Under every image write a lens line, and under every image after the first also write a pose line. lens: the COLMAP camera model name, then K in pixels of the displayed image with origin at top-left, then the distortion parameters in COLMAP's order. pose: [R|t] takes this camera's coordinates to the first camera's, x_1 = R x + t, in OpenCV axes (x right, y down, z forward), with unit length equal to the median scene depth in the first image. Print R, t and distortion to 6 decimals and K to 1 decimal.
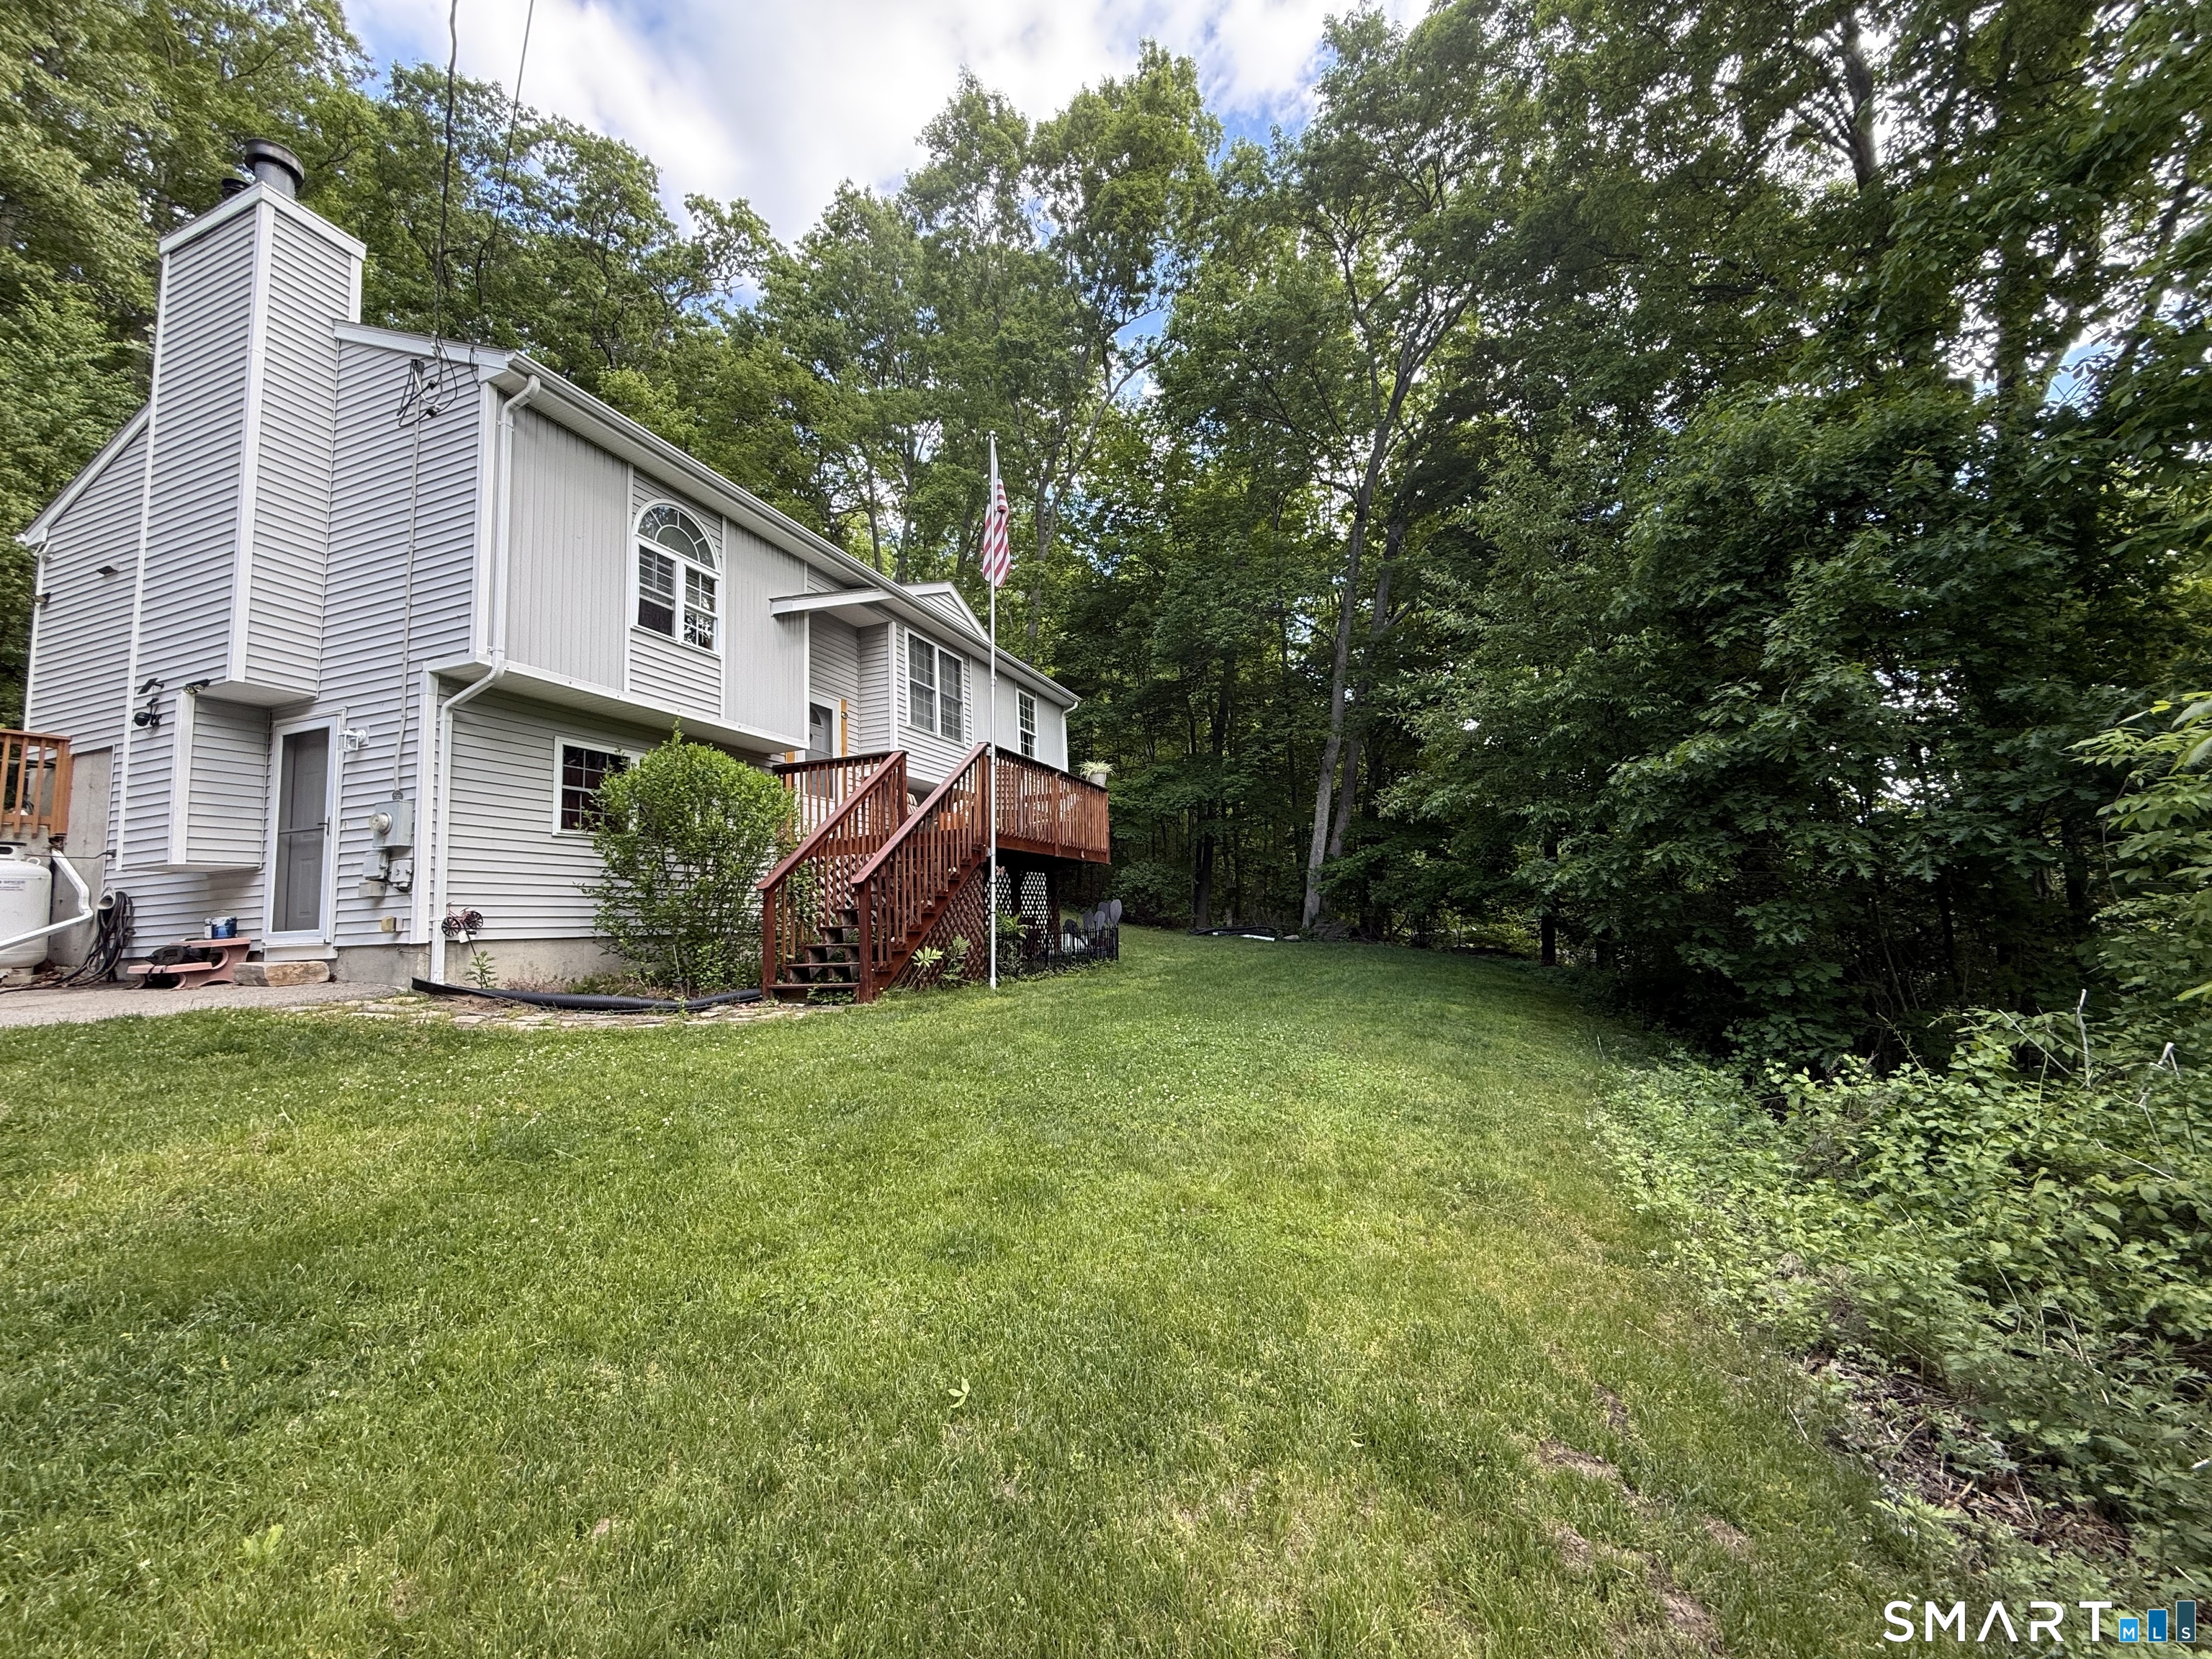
lens RADIAL K [[880.7, 0, 1107.0], [0, 880.7, 833.3], [0, 0, 1]] dist [-0.000444, -0.000305]
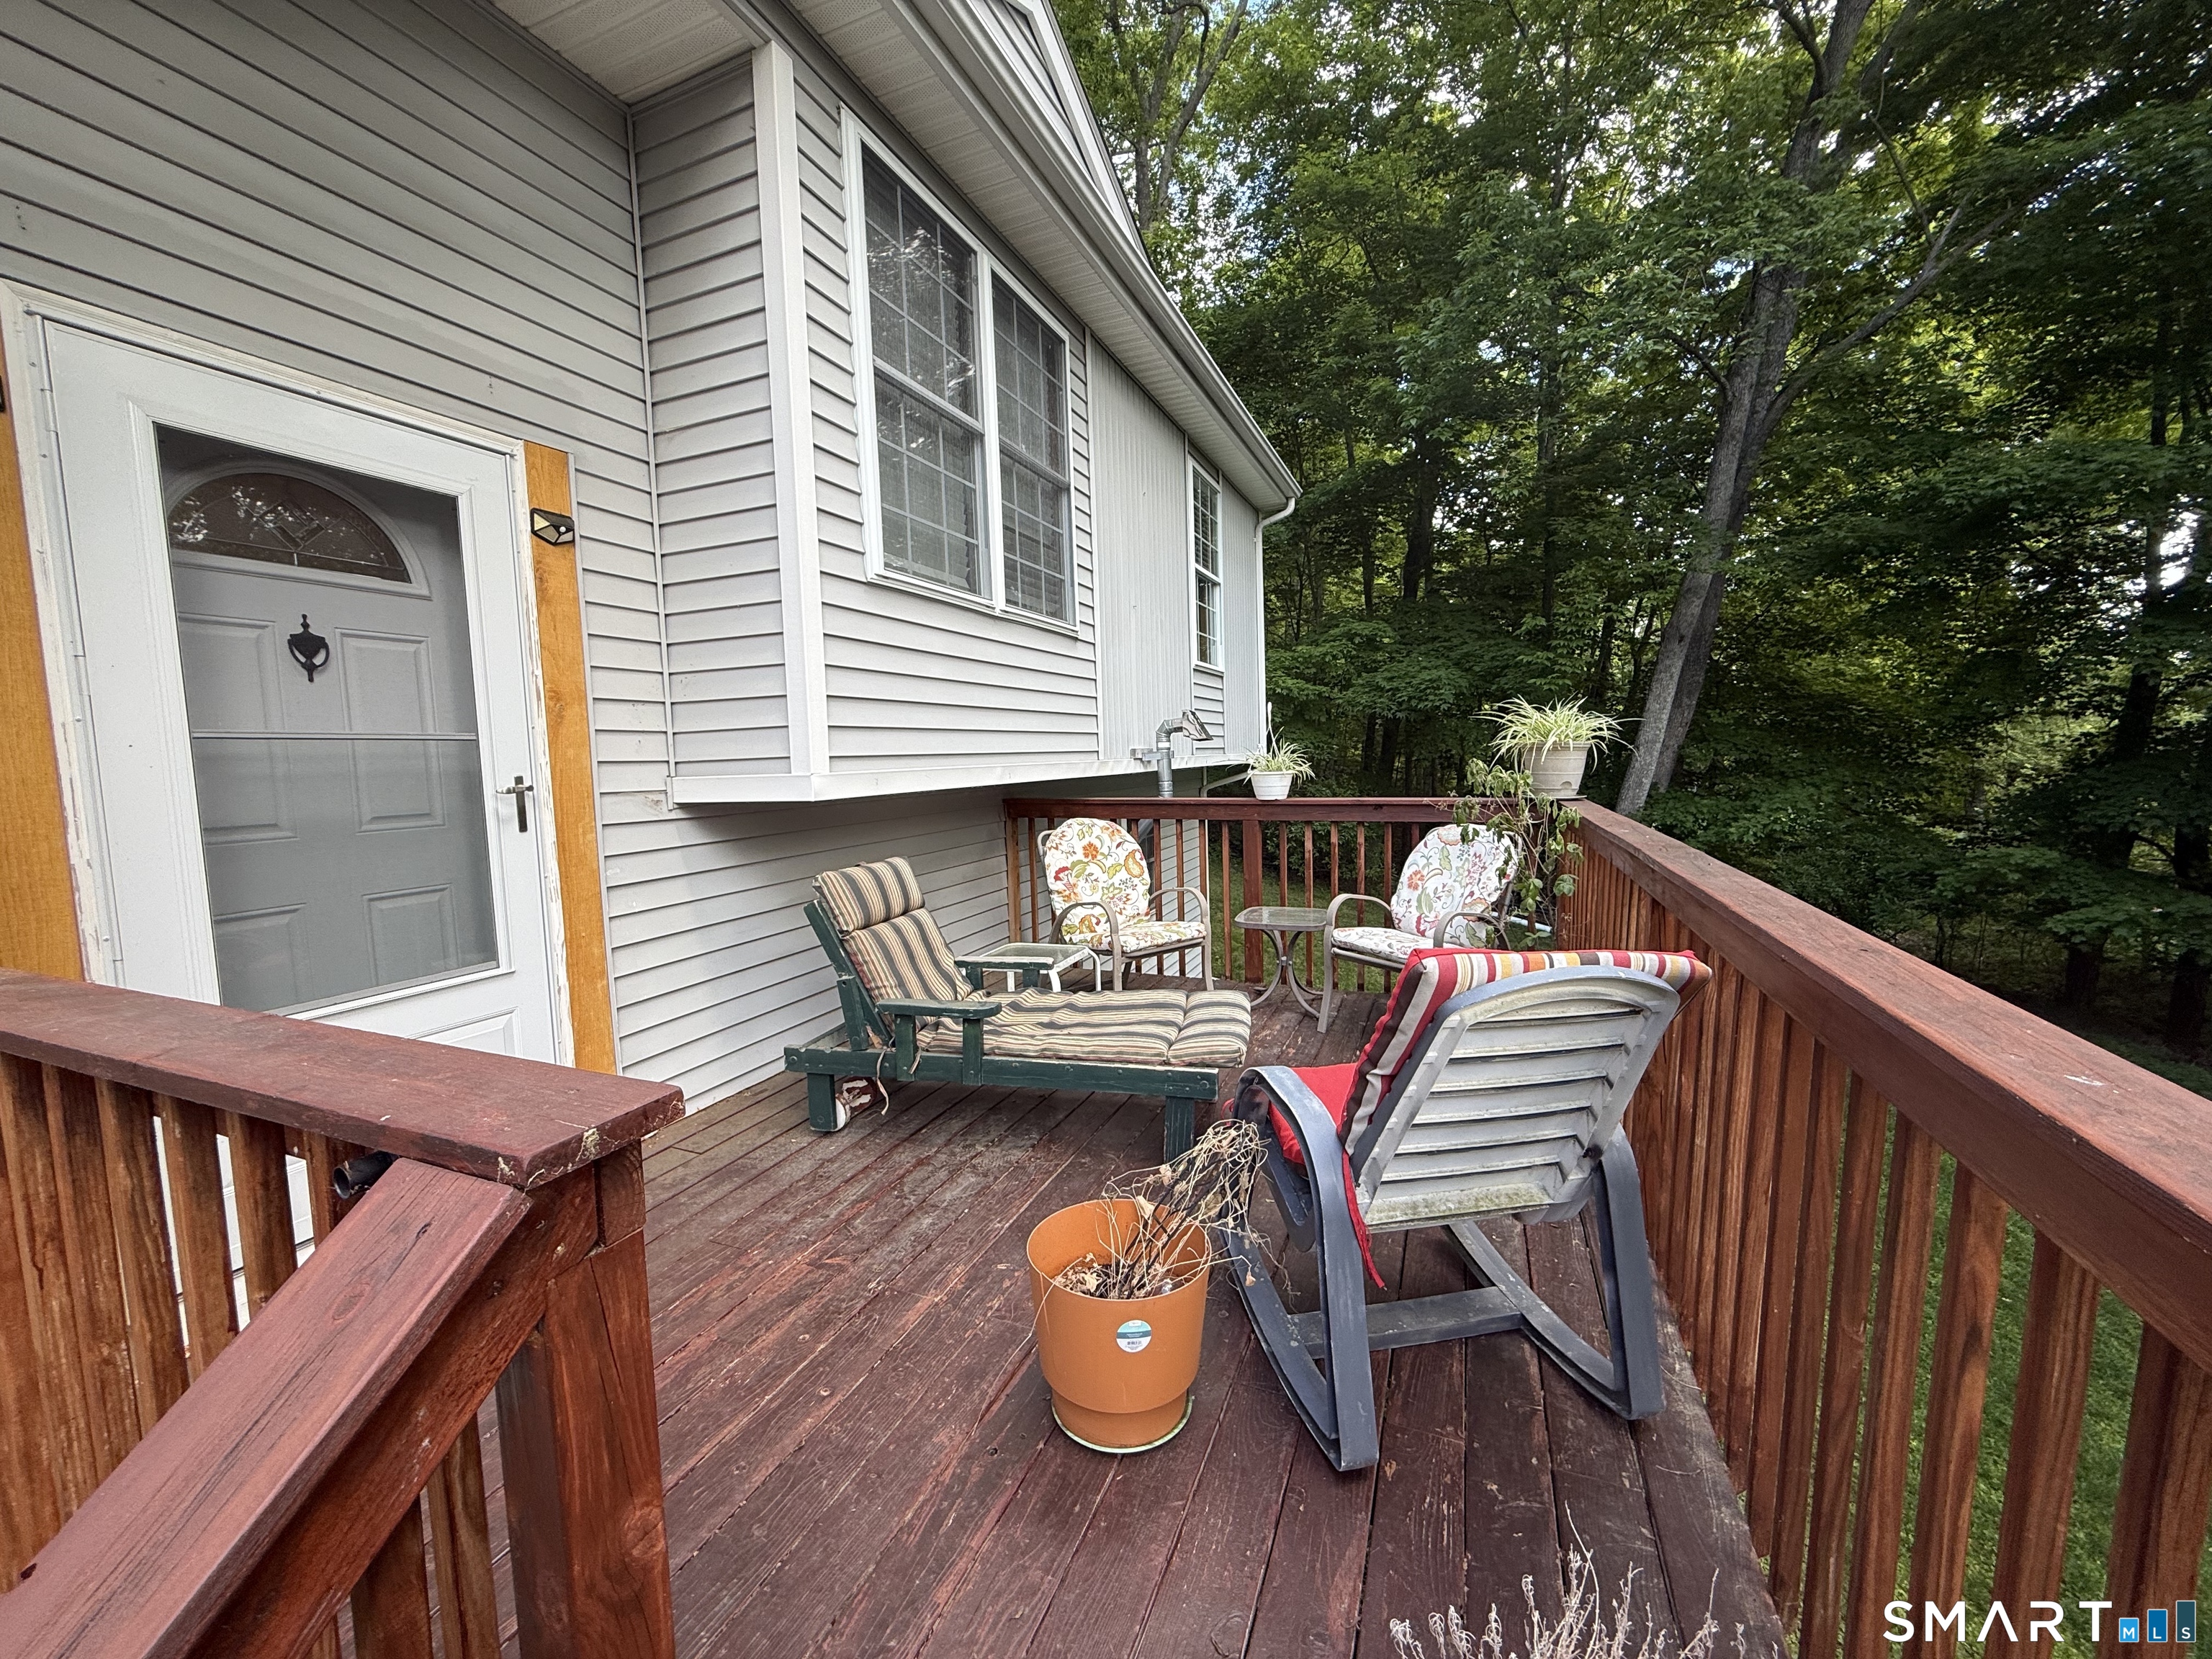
lens RADIAL K [[880.7, 0, 1109.2], [0, 880.7, 836.7], [0, 0, 1]] dist [-0.000444, -0.000305]
pose [[0.999052, 0.017496, -0.039862, -0.144007], [-0.009283, 0.980241, 0.197588, -0.095174], [0.042531, -0.197031, 0.979474, 0.717744]]
